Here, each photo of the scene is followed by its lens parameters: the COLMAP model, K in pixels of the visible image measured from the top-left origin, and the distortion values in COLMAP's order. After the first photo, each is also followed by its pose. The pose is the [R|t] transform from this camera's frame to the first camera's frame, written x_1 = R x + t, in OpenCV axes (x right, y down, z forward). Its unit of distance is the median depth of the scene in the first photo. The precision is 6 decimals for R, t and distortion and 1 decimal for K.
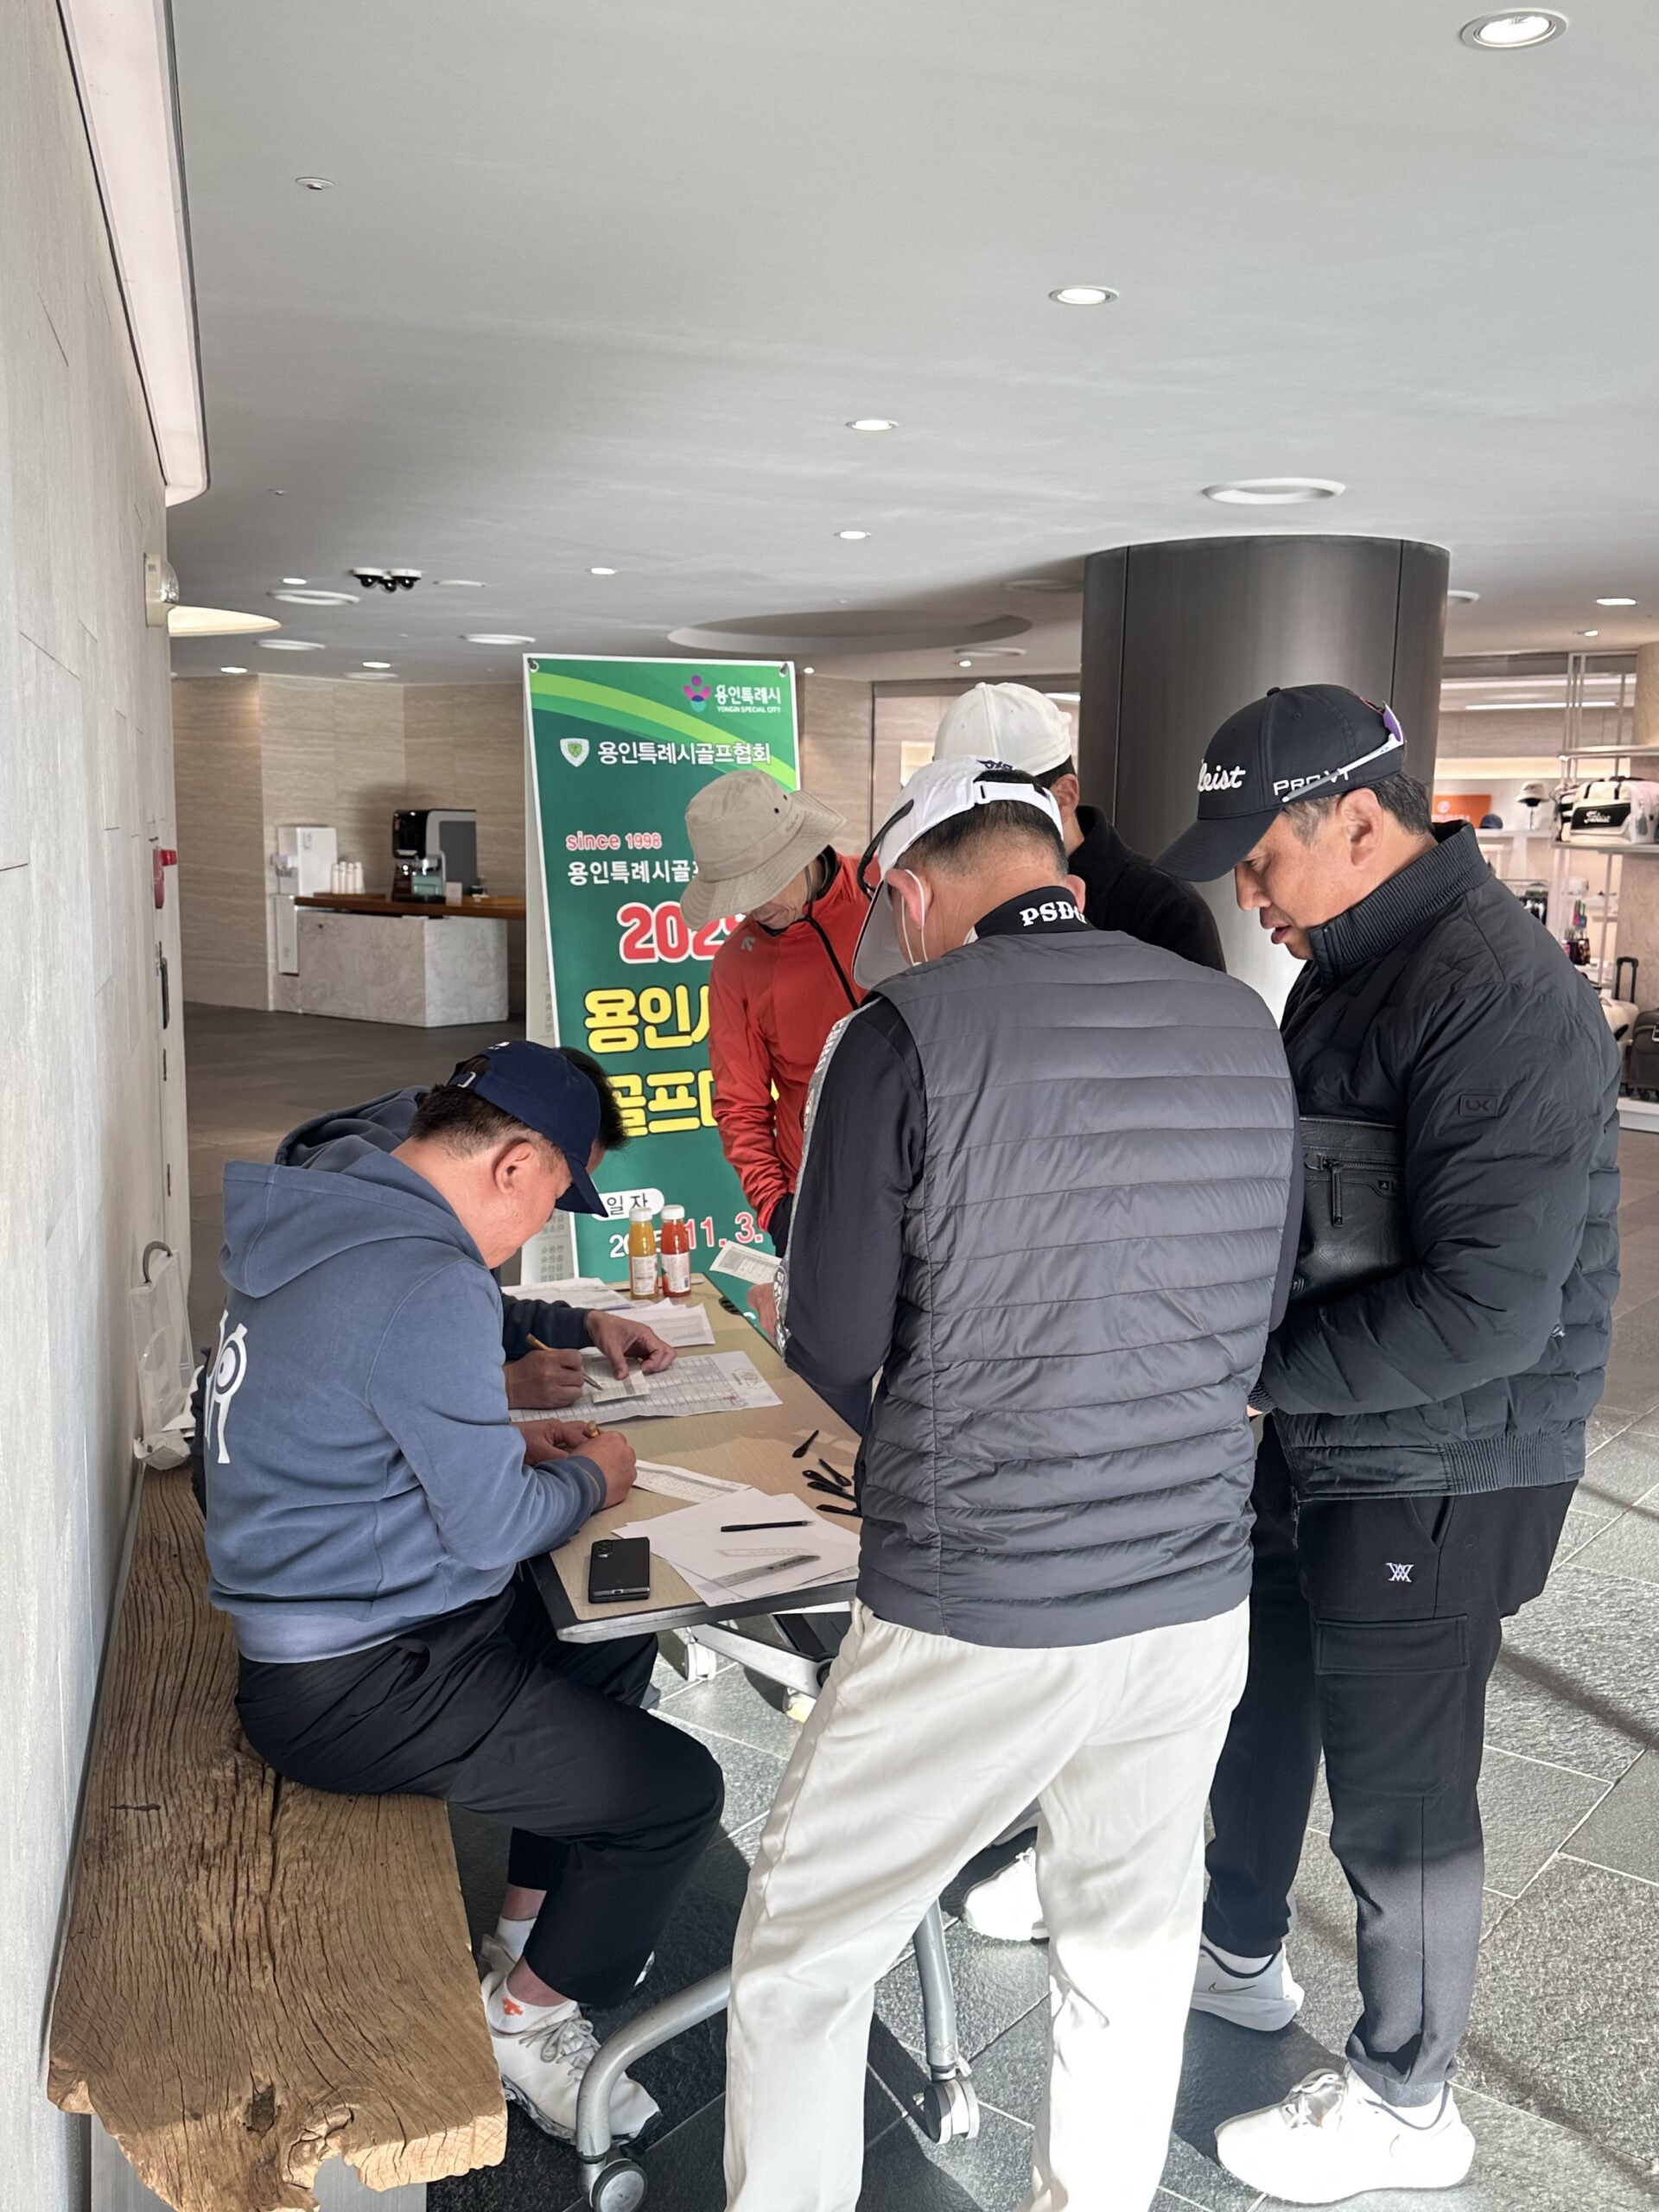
lens RADIAL K [[2025.0, 0, 827.6], [0, 2025.0, 1128.4], [0, 0, 1]] dist [0.087824, -0.126896]
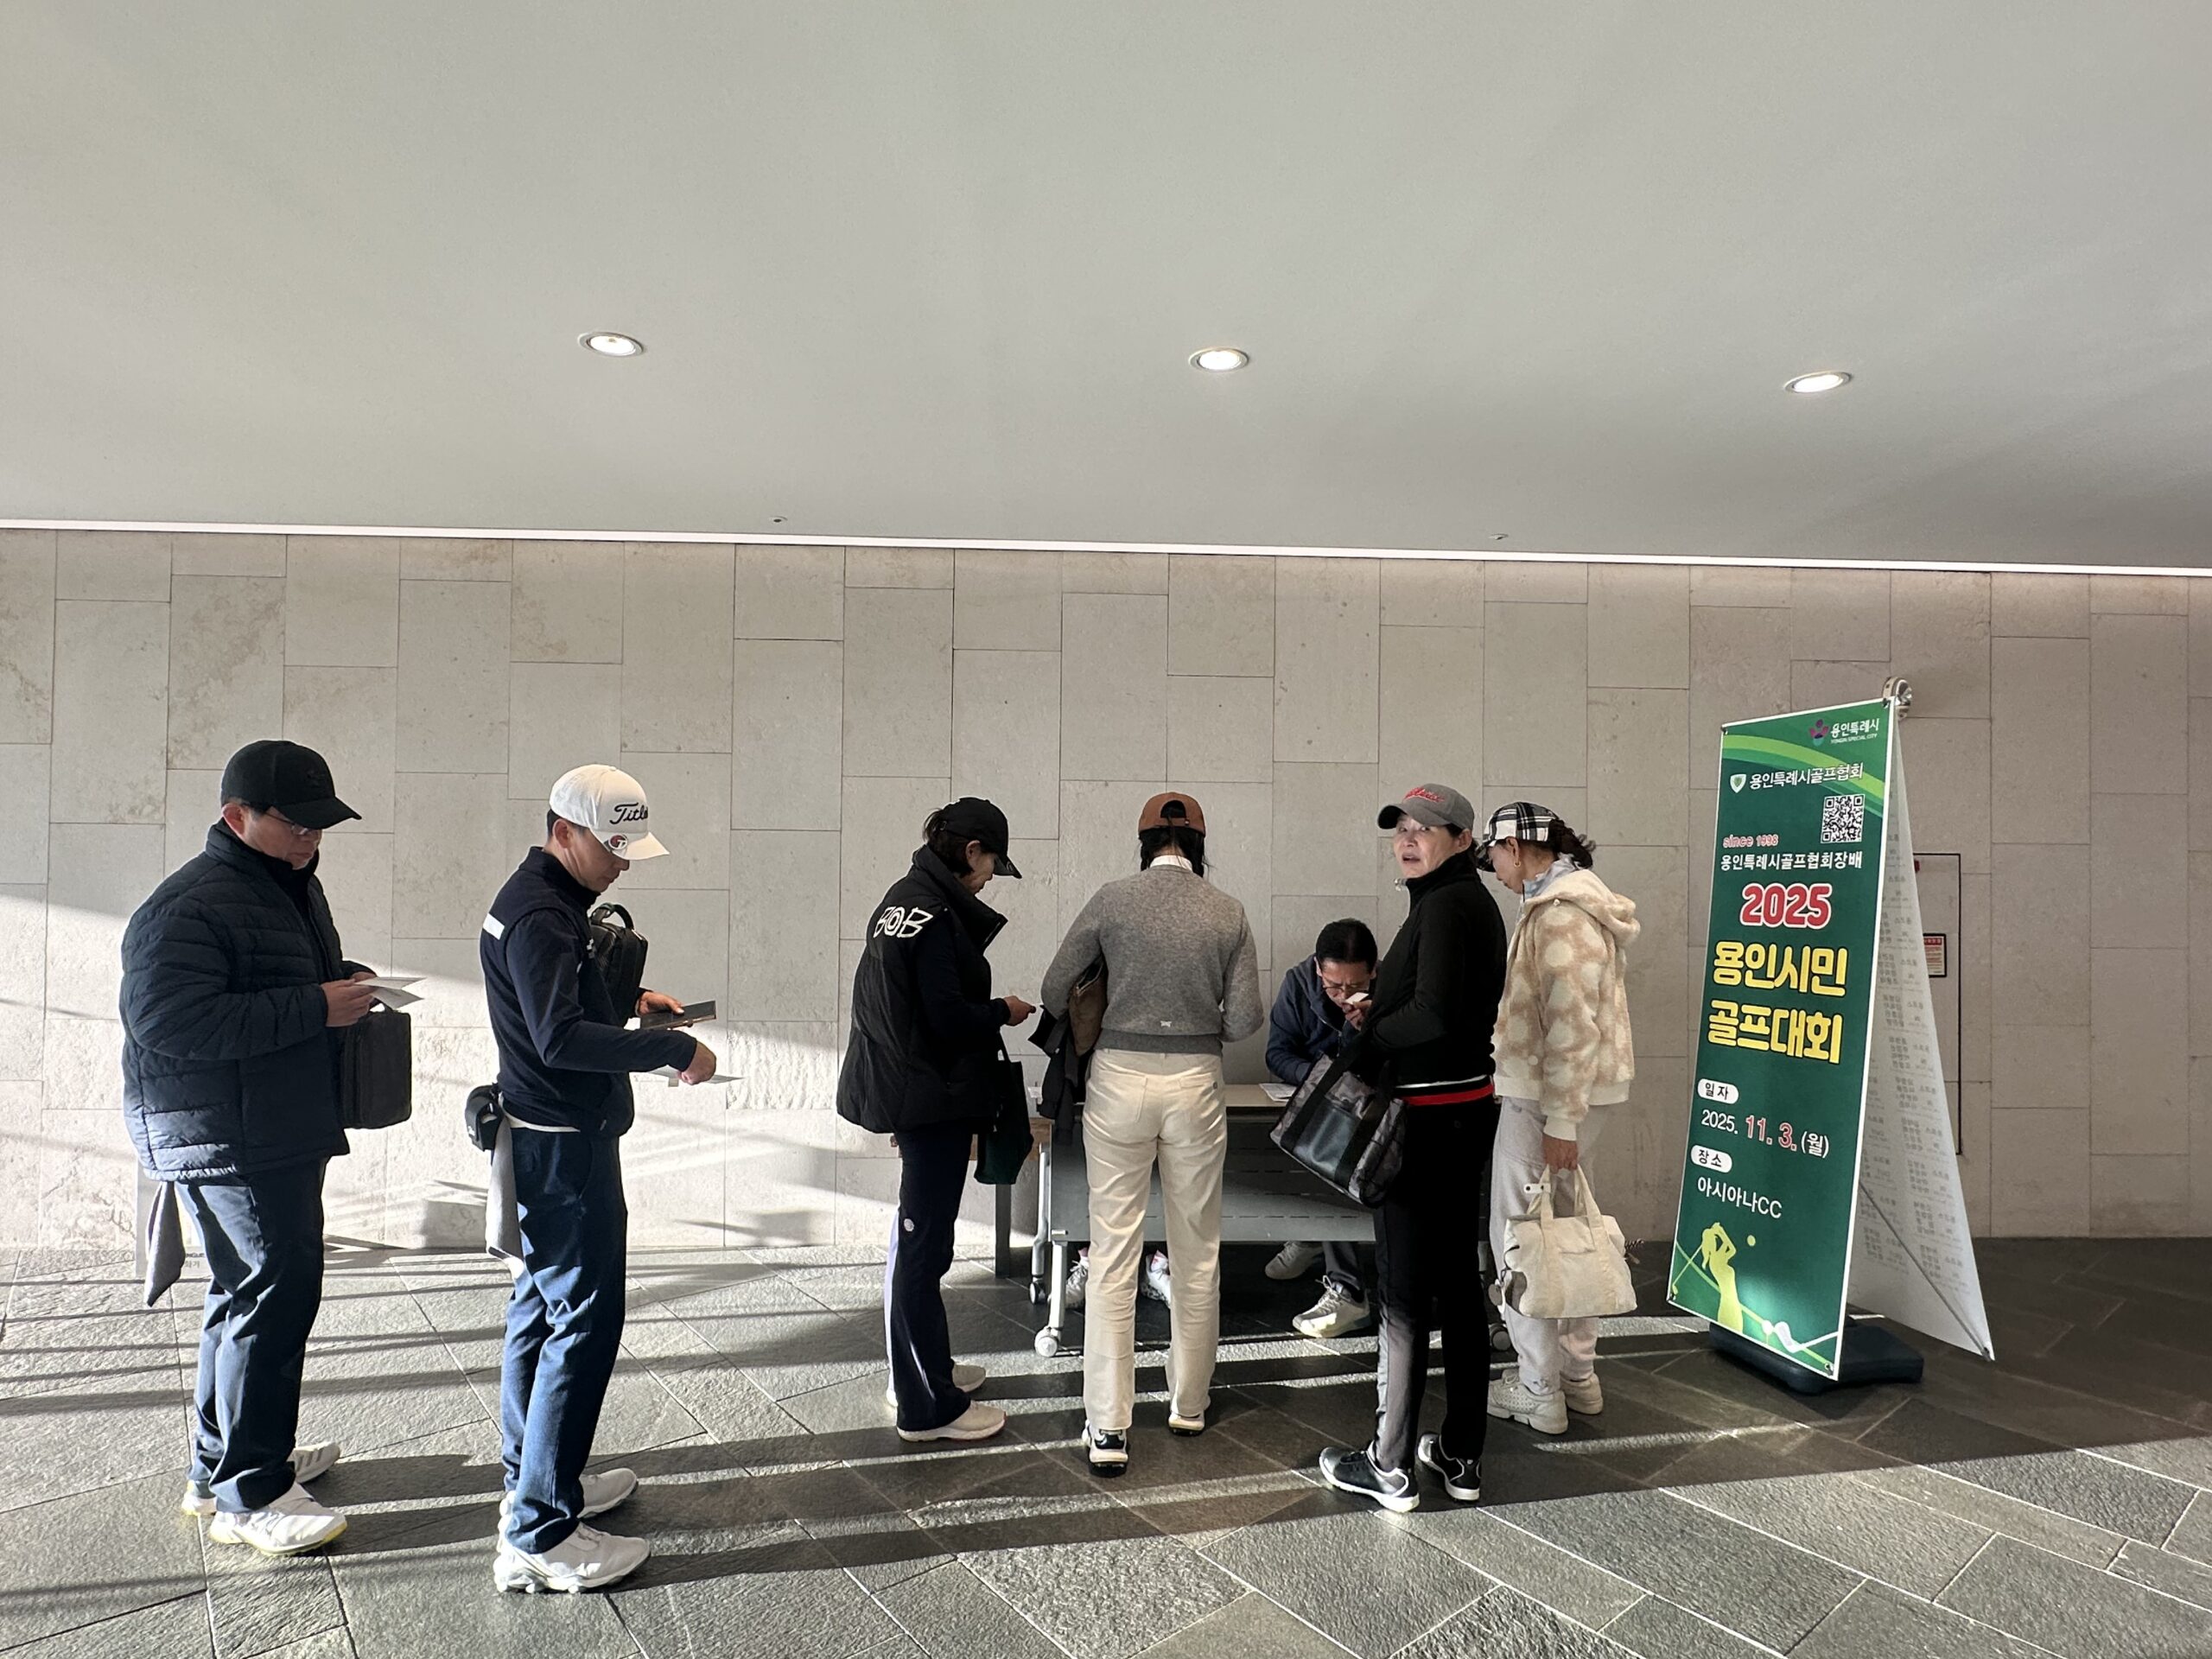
lens RADIAL K [[1195.8, 0, 1110.9], [0, 1195.8, 814.4], [0, 0, 1]] dist [-0.002344, -0.000223]
pose [[-0.223017, -0.048177, -0.973623, 0.815887], [-0.159321, 0.987150, -0.012353, -0.075740], [0.961707, 0.152363, -0.227827, 0.740163]]
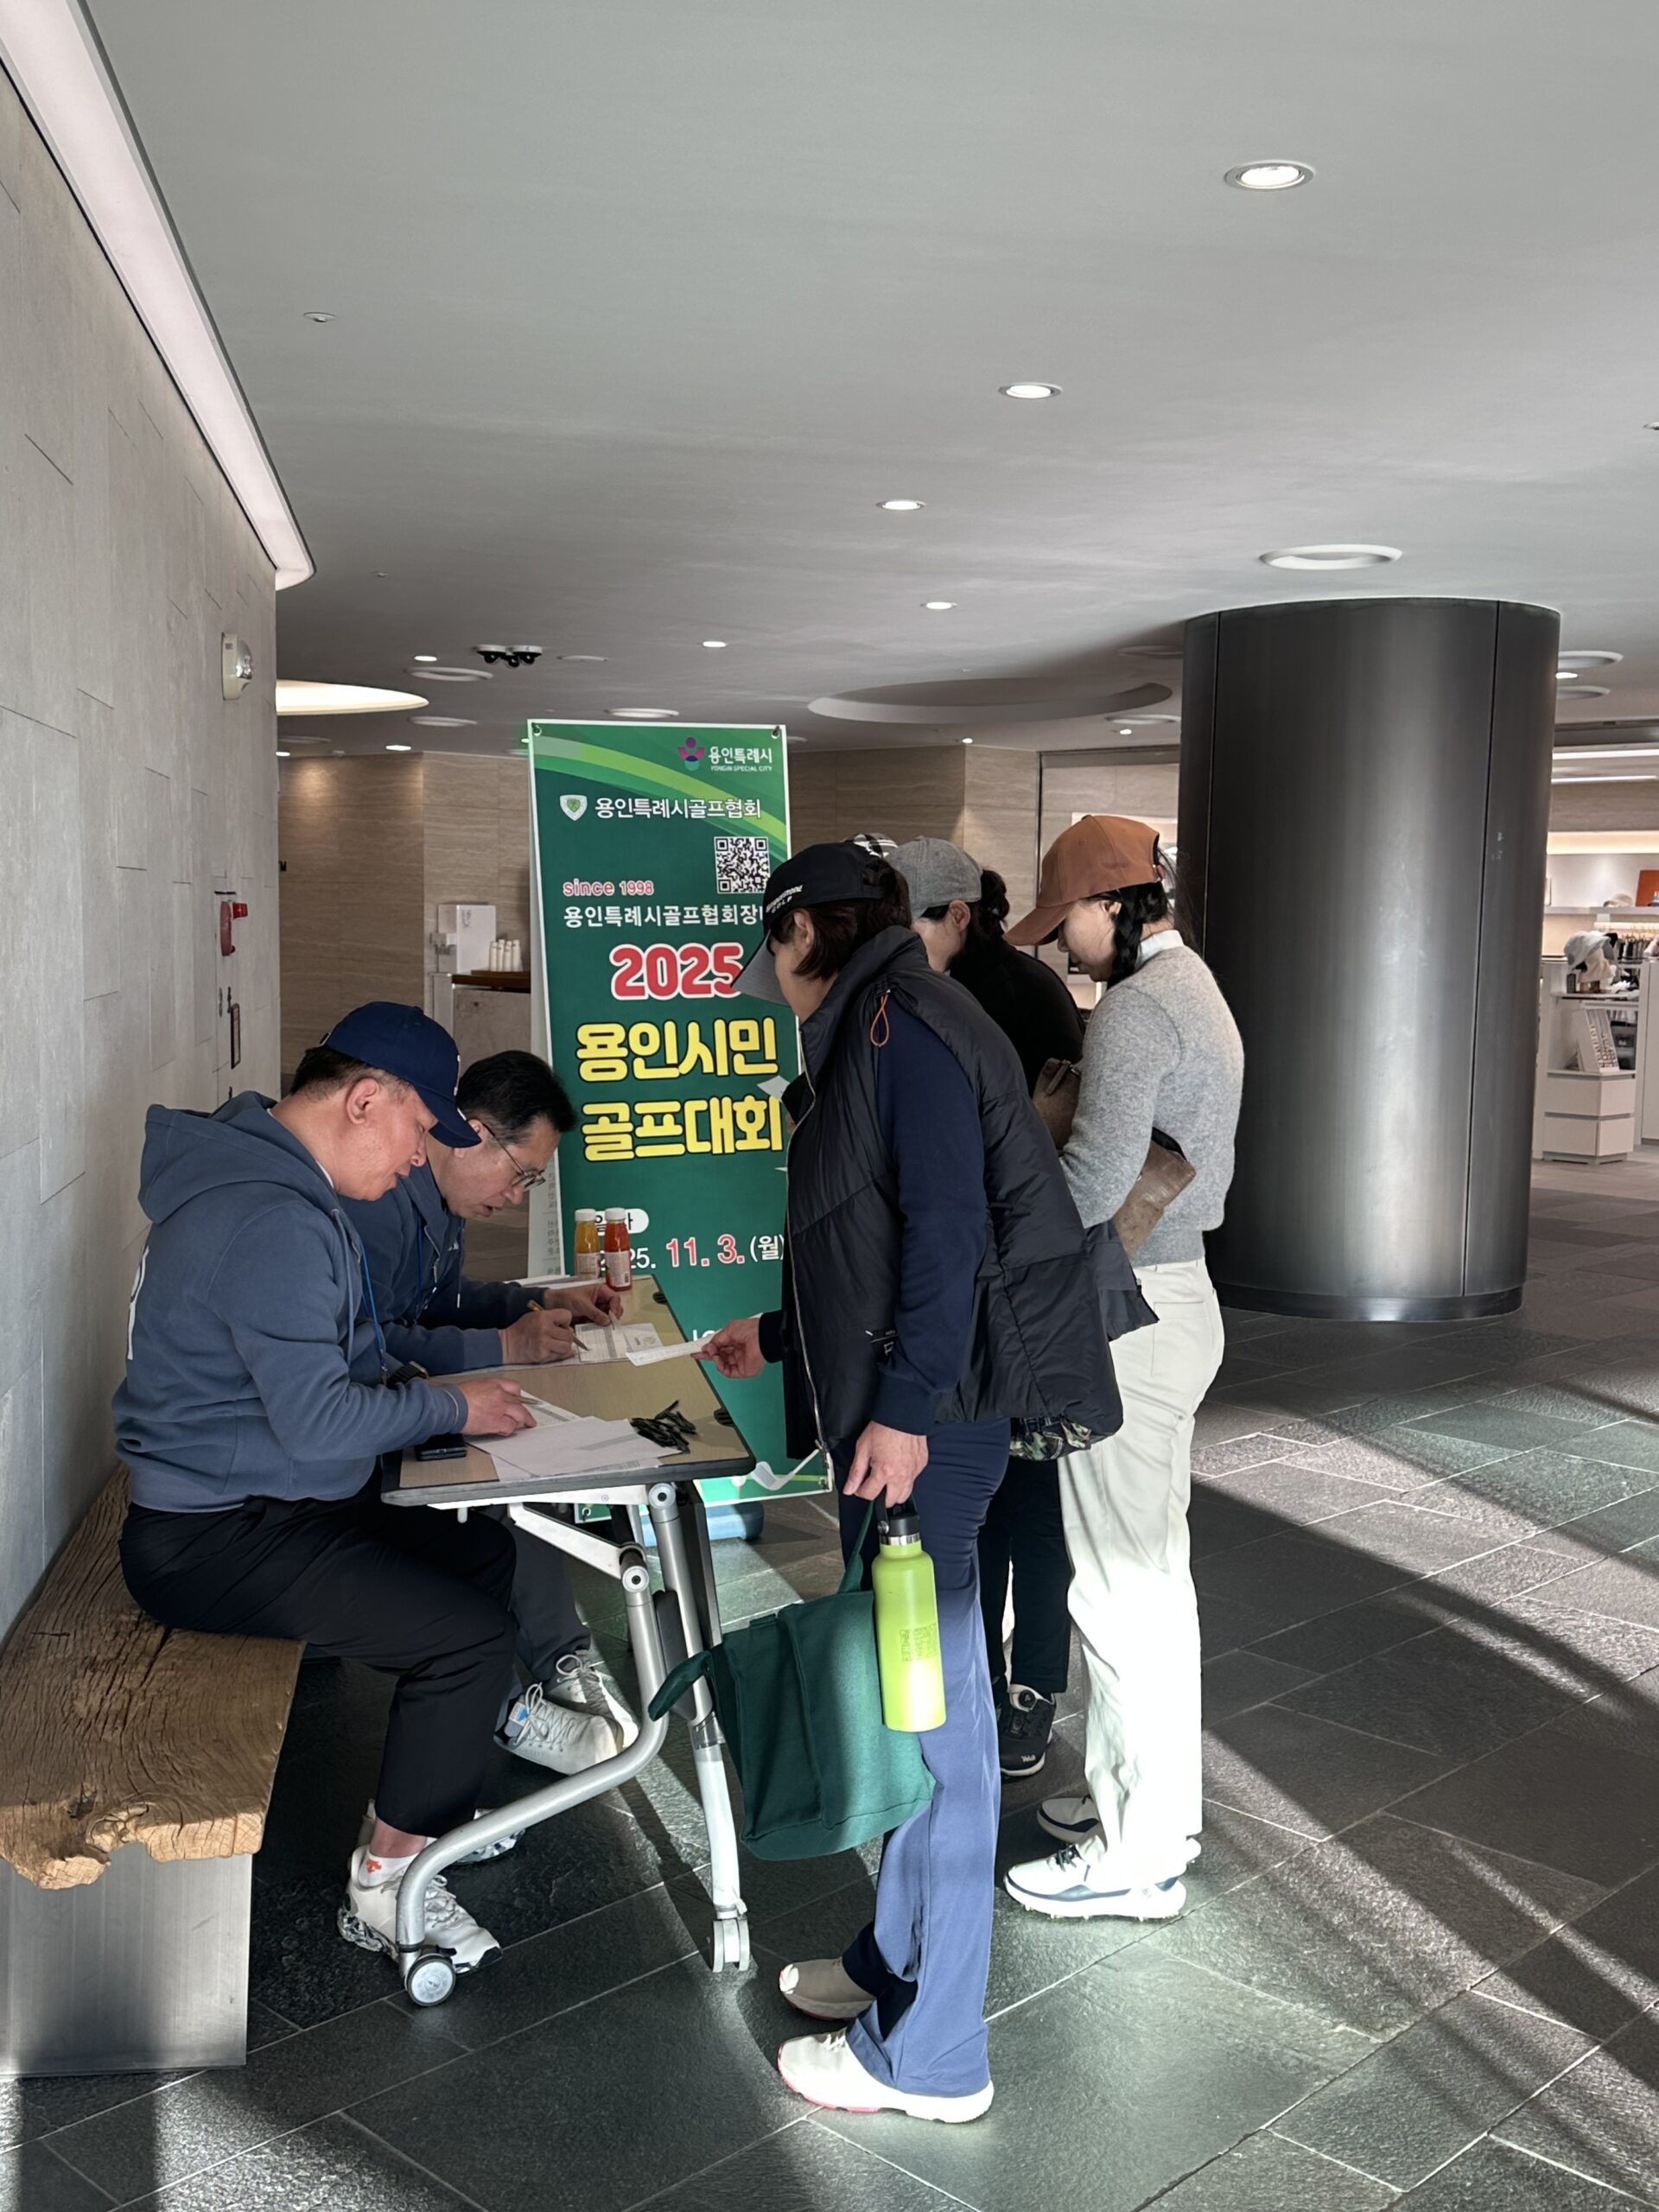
lens RADIAL K [[2251.1, 0, 829.5], [0, 2251.1, 1106.0], [0, 0, 1]] dist [0.064583, -0.022571]
pose [[0.993223, 0.010030, -0.115788, 0.151085], [-0.017390, 0.997879, -0.062728, 0.048048], [0.114914, 0.064317, 0.991291, -0.173830]]
